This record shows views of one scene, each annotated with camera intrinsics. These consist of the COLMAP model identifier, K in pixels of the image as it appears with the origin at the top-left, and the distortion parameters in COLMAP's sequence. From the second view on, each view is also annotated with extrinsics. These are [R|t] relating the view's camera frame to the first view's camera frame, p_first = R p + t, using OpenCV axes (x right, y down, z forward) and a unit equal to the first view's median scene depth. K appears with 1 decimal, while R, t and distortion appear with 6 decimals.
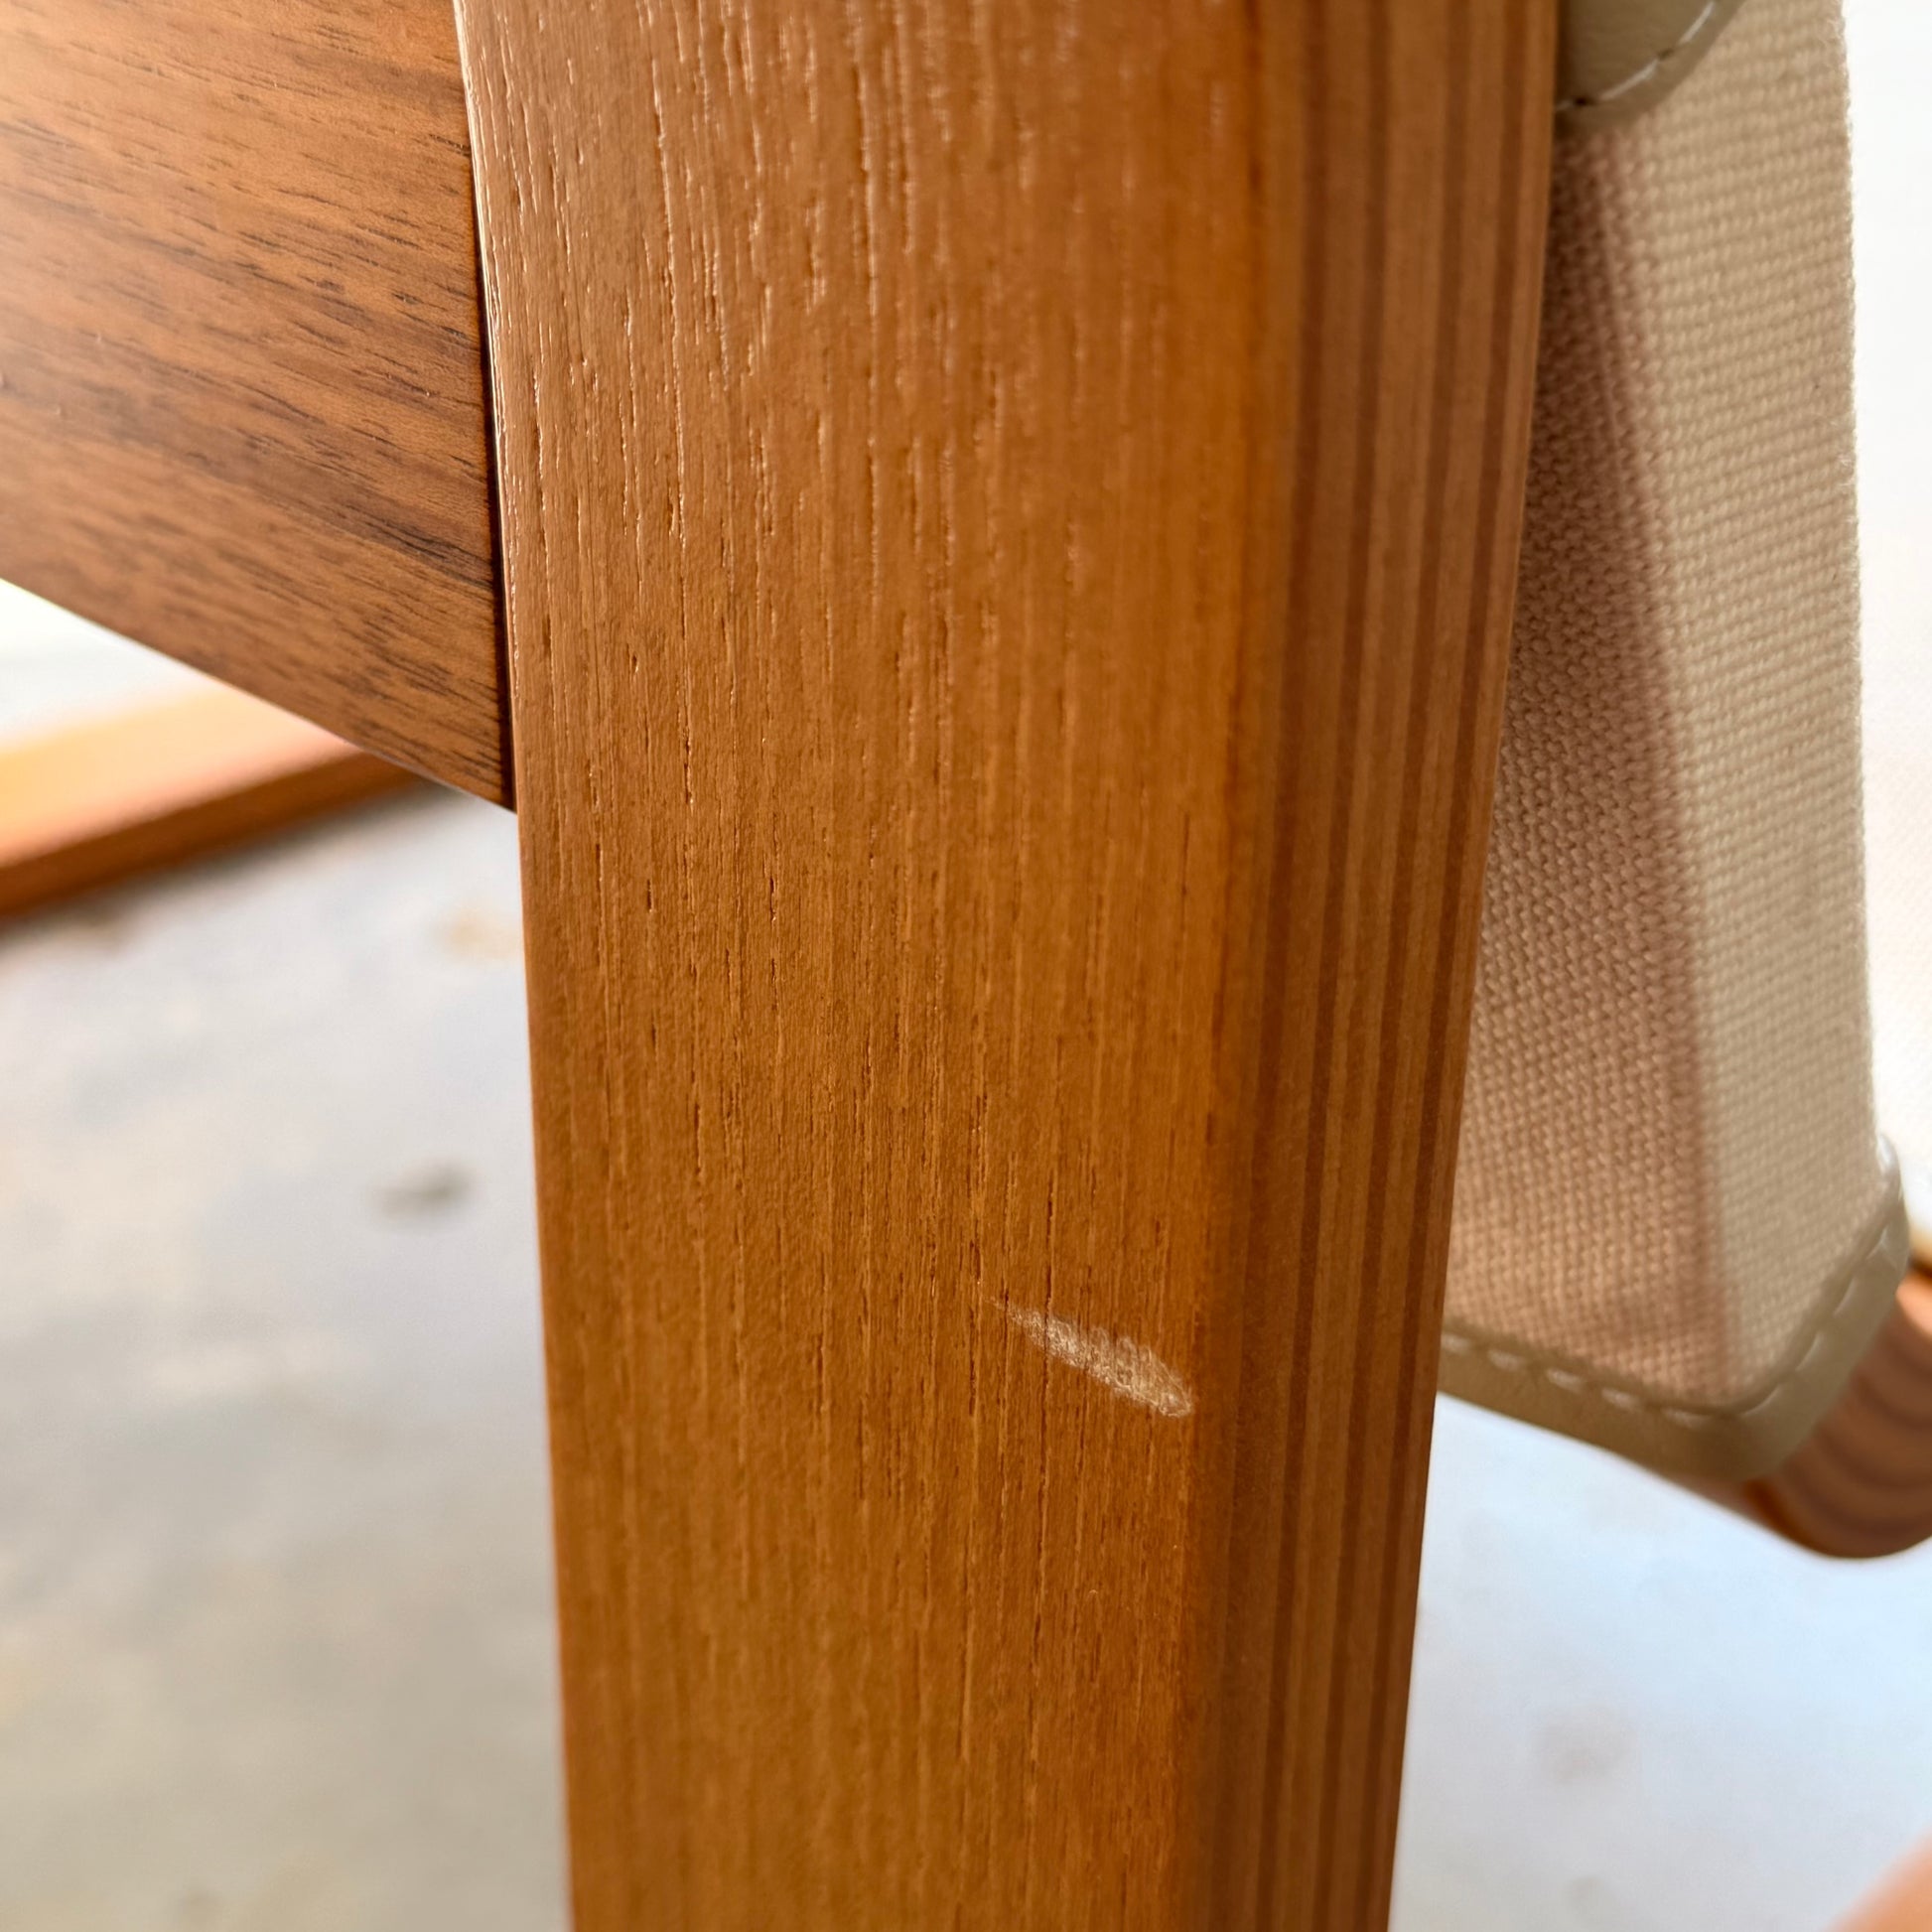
lens RADIAL K [[2840.4, 0, 1000.9], [0, 2840.4, 963.2], [0, 0, 1]] dist [0.139619, -0.053737]
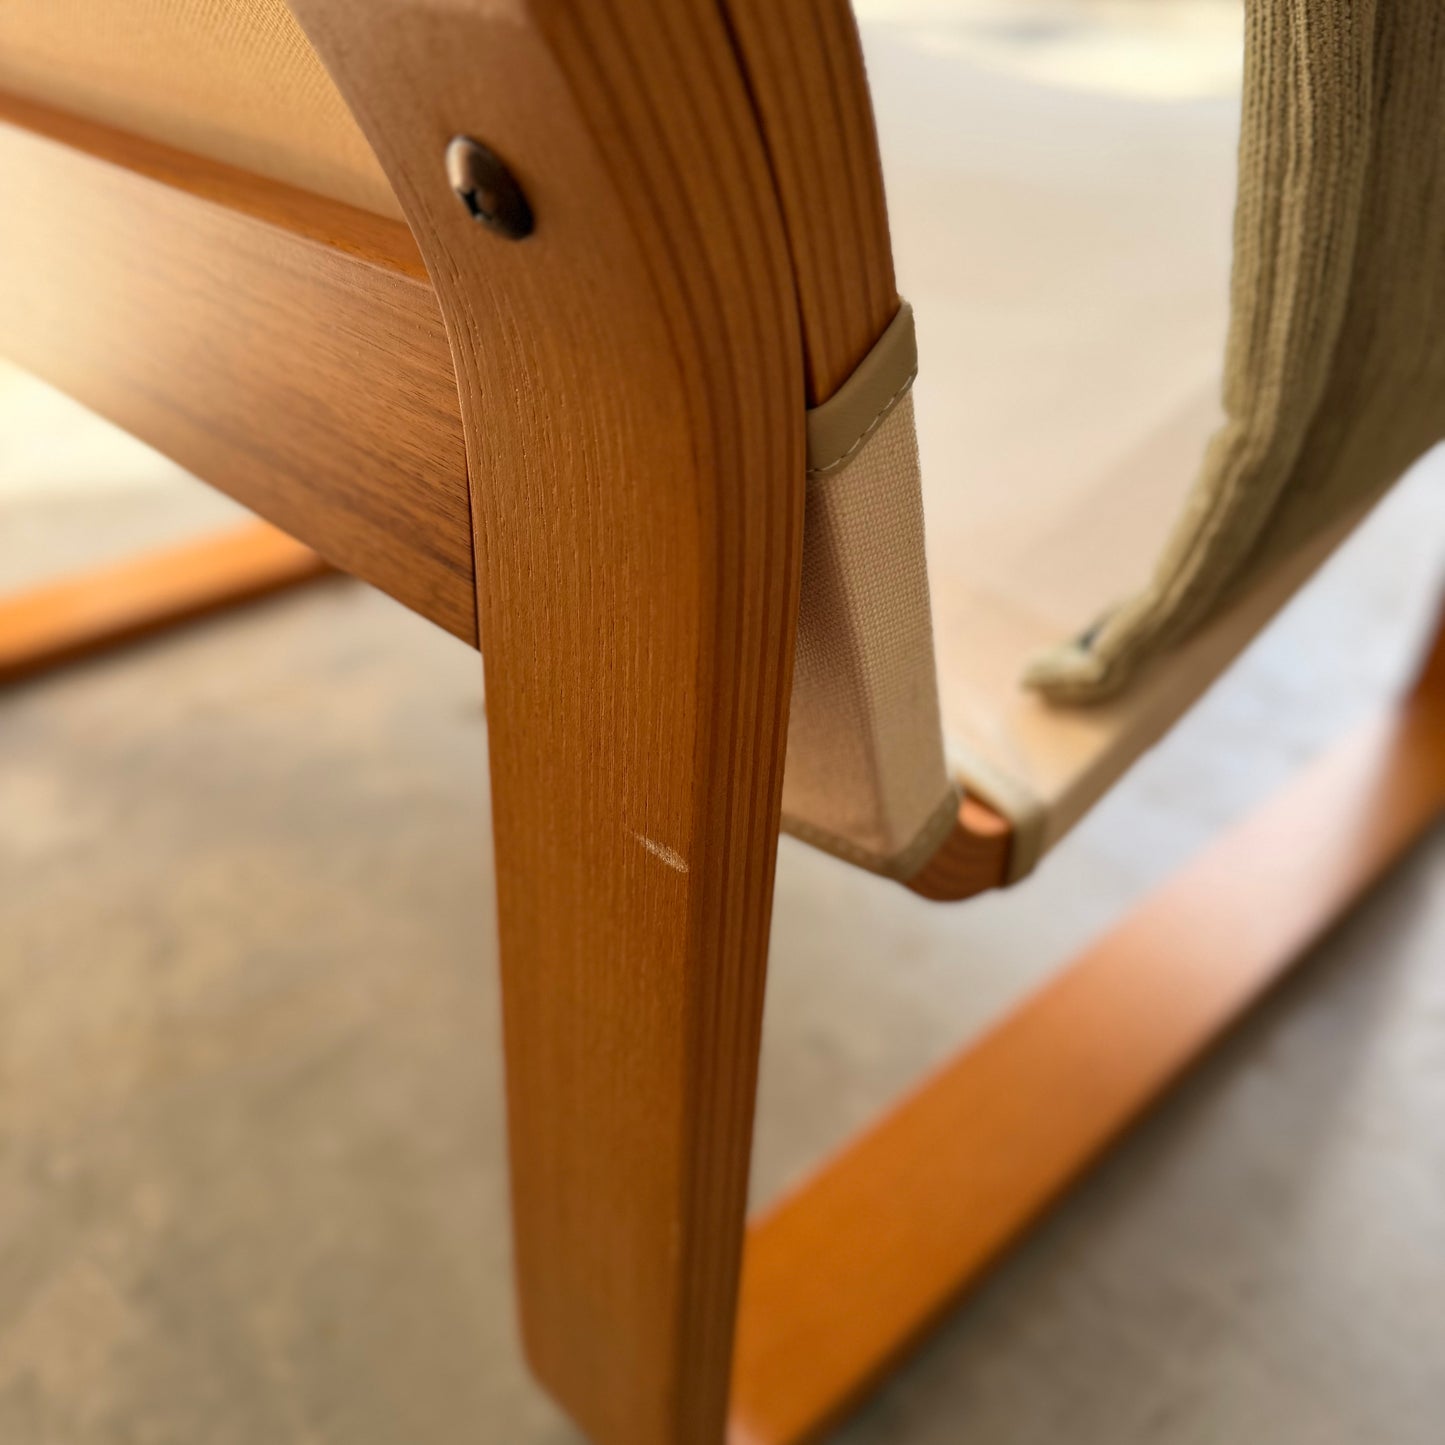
lens RADIAL K [[1172.7, 0, 722.5], [0, 1172.7, 722.5], [0, 0, 1]] dist [0.145905, -0.000171]
pose [[0.999343, 0.035799, 0.005692, 0.089244], [-0.036174, 0.994989, 0.093211, -0.124185], [-0.002327, -0.093356, 0.995630, -0.264513]]
